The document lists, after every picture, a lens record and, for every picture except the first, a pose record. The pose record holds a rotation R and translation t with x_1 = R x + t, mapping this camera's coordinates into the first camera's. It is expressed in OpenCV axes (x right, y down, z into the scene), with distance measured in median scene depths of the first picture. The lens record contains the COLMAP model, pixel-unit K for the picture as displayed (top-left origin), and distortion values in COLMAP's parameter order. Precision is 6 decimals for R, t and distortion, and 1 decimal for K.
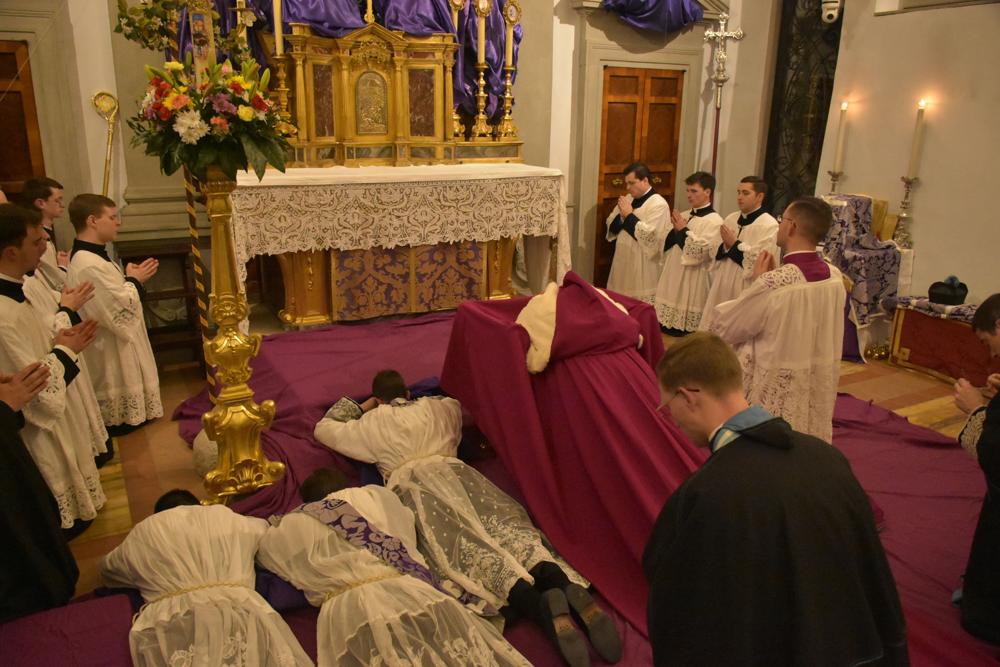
lens RADIAL K [[769.6, 0, 500.4], [0, 769.6, 335.9], [0, 0, 1]] dist [-0.027000, 0.001706]
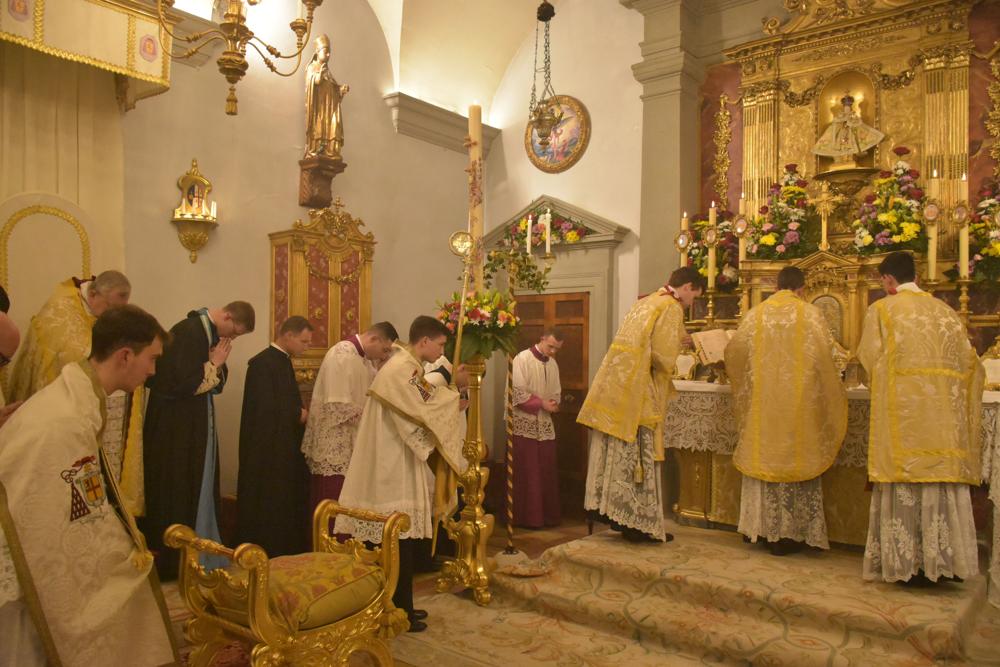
lens RADIAL K [[769.6, 0, 494.0], [0, 769.6, 335.4], [0, 0, 1]] dist [-0.027000, 0.001706]
pose [[0.373471, -0.033261, -0.927045, 0.617026], [-0.272862, 0.951207, -0.144054, -0.026080], [0.886603, 0.306755, 0.346173, 0.272100]]
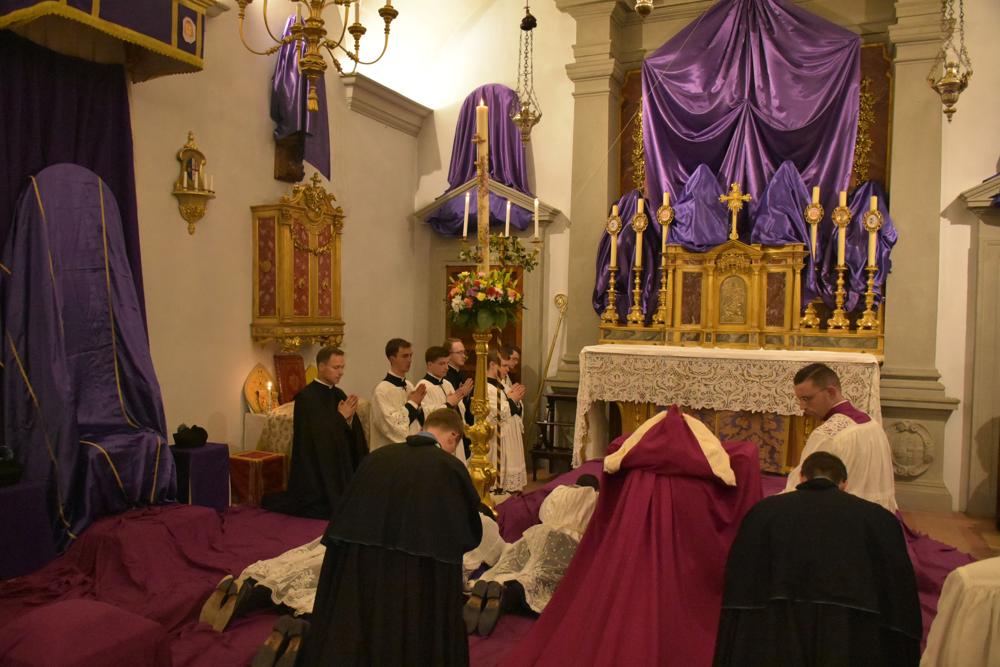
lens RADIAL K [[769.6, 0, 495.2], [0, 769.6, 336.6], [0, 0, 1]] dist [-0.027000, 0.001706]
pose [[0.598918, 0.020615, -0.800545, 0.618872], [-0.237945, 0.959102, -0.153318, 0.040590], [0.764644, 0.282310, 0.579328, -0.009754]]
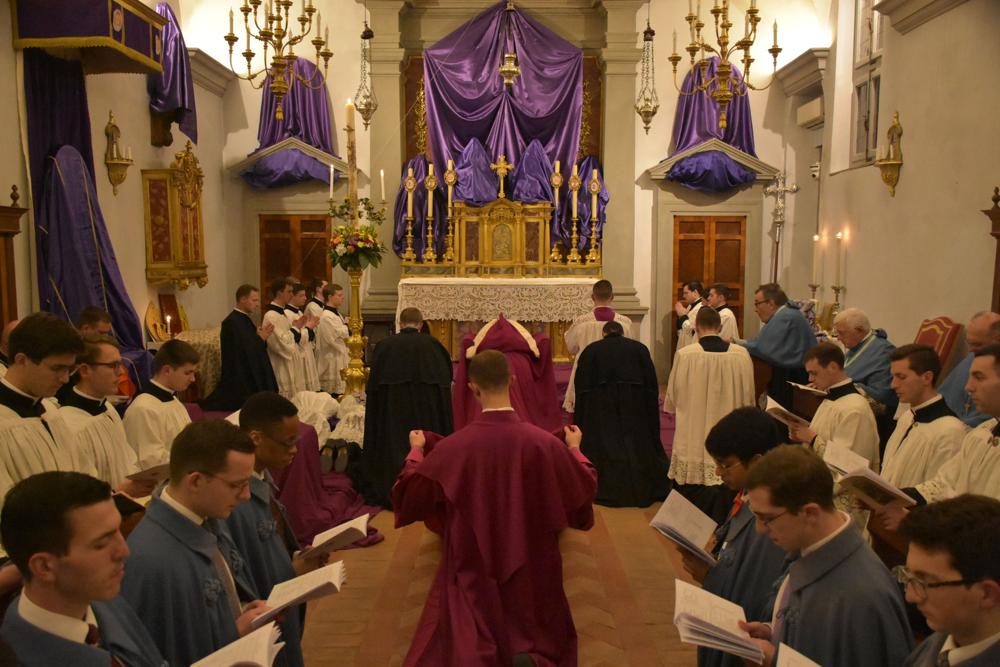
lens RADIAL K [[918.5, 0, 499.6], [0, 918.5, 336.3], [0, 0, 1]] dist [-0.016483, 0.000000]
pose [[0.875421, 0.031233, -0.482351, 0.834607], [-0.127667, 0.977414, -0.168414, 0.250136], [0.466197, 0.209013, 0.859636, -0.727072]]
